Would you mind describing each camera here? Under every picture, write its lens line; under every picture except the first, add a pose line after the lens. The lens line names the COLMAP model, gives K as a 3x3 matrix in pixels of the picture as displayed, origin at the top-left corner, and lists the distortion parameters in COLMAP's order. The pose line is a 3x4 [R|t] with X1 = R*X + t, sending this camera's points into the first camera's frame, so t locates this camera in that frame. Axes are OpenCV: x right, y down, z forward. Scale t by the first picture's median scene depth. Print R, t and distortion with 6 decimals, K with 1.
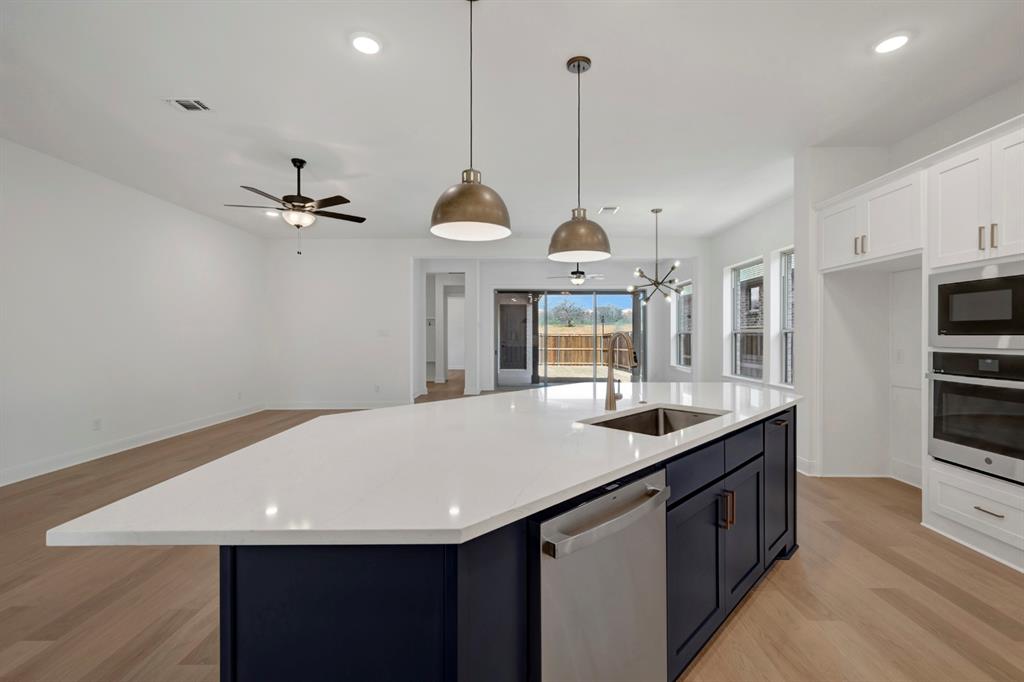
lens RADIAL K [[445.6, 0, 511.0], [0, 445.6, 335.5], [0, 0, 1]] dist [0.003182, 0.000330]
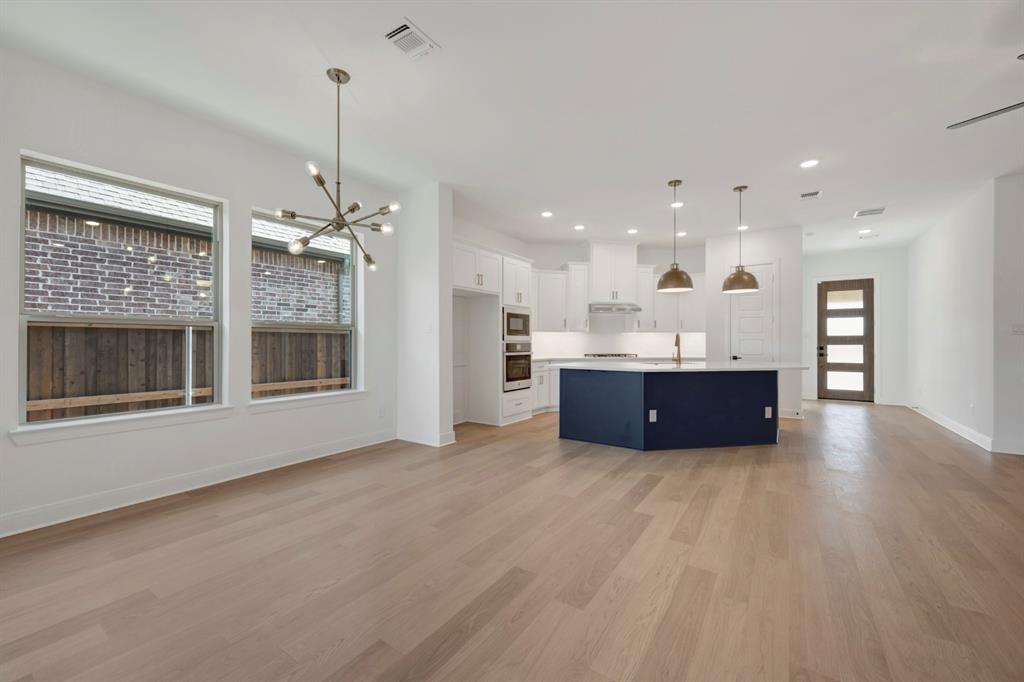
lens RADIAL K [[410.2, 0, 516.2], [0, 410.2, 342.5], [0, 0, 1]] dist [0.001089, 0.000041]
pose [[-0.844400, -0.003840, 0.535699, -0.088195], [-0.002954, 0.999992, 0.002512, 0.015288], [-0.535705, 0.000539, -0.844405, 1.376470]]
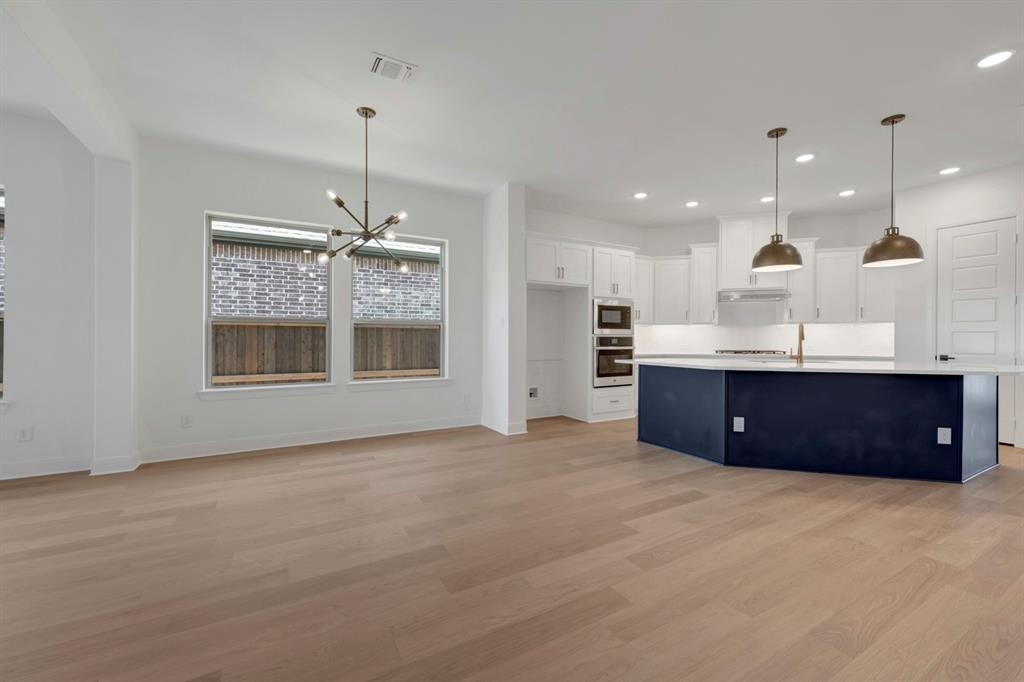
lens RADIAL K [[416.6, 0, 515.1], [0, 416.6, 339.5], [0, 0, 1]] dist [0.002270, 0.000029]
pose [[-0.515464, -0.003664, 0.856903, -0.271593], [-0.001877, 0.999993, 0.003147, 0.023275], [-0.856909, 0.000014, -0.515467, 1.201840]]
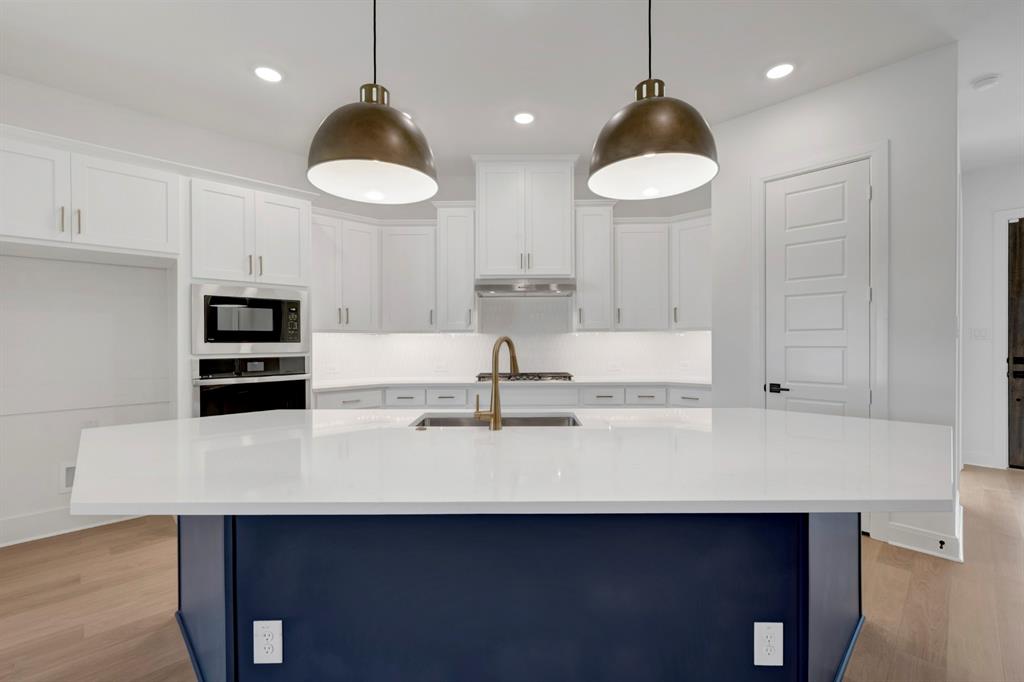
lens RADIAL K [[435.8, 0, 511.4], [0, 435.8, 342.7], [0, 0, 1]] dist [-0.000552, -0.000062]
pose [[-0.707249, 0.002219, 0.706961, -0.142628], [0.005380, 0.999983, 0.002244, 0.000131], [-0.706944, 0.005391, -0.707249, 0.620904]]
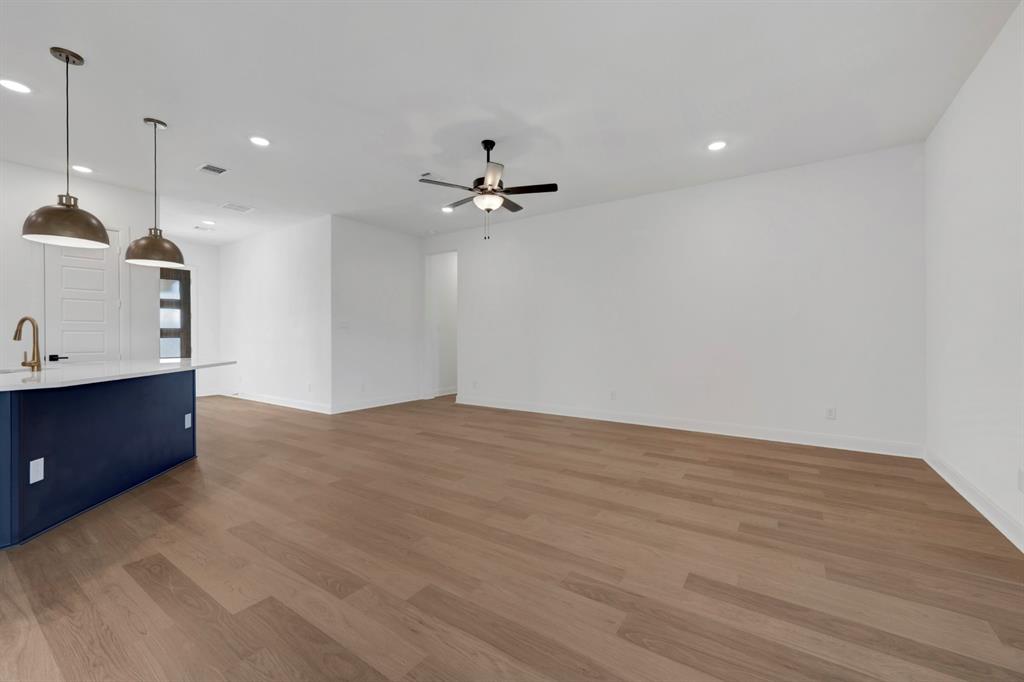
lens RADIAL K [[409.2, 0, 516.9], [0, 409.2, 338.6], [0, 0, 1]] dist [0.005786, 0.000186]
pose [[-0.545025, 0.005216, -0.838404, 0.204636], [0.002444, 0.999986, 0.004633, 0.022717], [0.838416, 0.000476, -0.545030, 1.203549]]
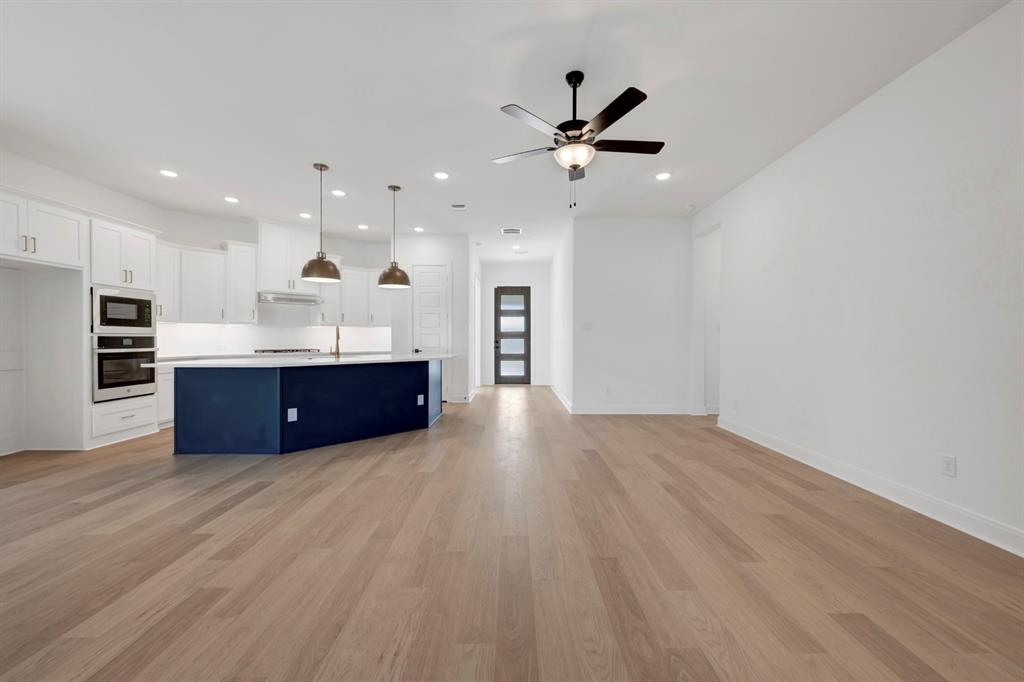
lens RADIAL K [[410.2, 0, 516.2], [0, 410.2, 342.5], [0, 0, 1]] dist [0.001089, 0.000041]
pose [[-0.999624, -0.000649, -0.027425, -0.267063], [-0.000910, 0.999954, 0.009512, 0.022956], [0.027417, 0.009533, -0.999579, 1.299570]]
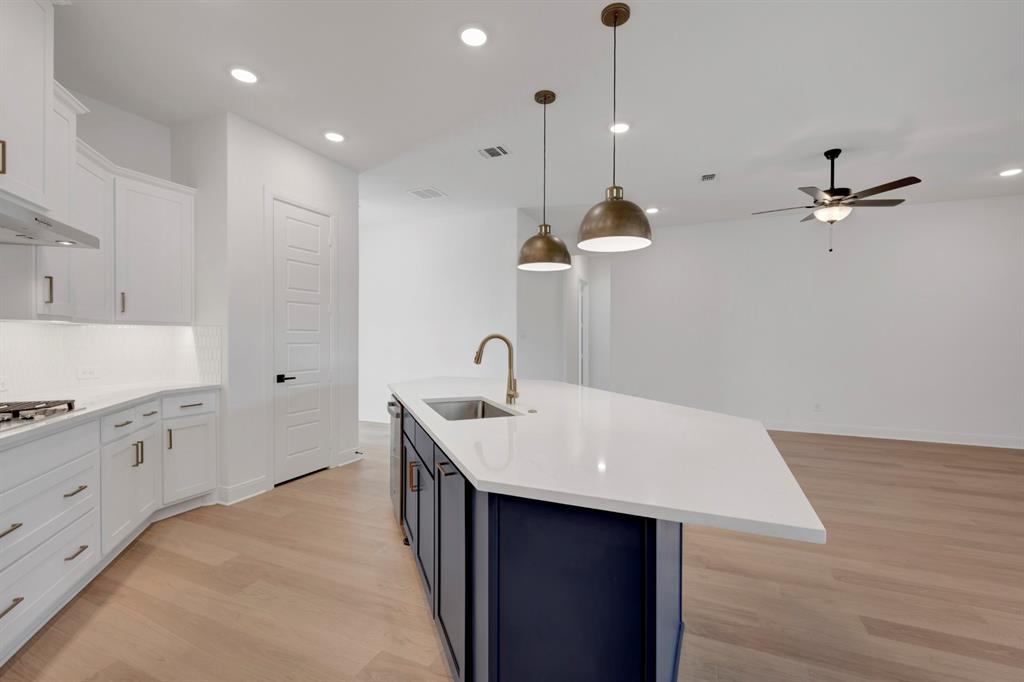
lens RADIAL K [[439.3, 0, 528.4], [0, 439.3, 342.3], [0, 0, 1]] dist [0.008940, -0.000139]
pose [[-0.367099, 0.008307, -0.930145, 0.509878], [-0.003635, 0.999940, 0.010365, -0.001530], [0.930175, 0.007186, -0.367046, 0.576459]]
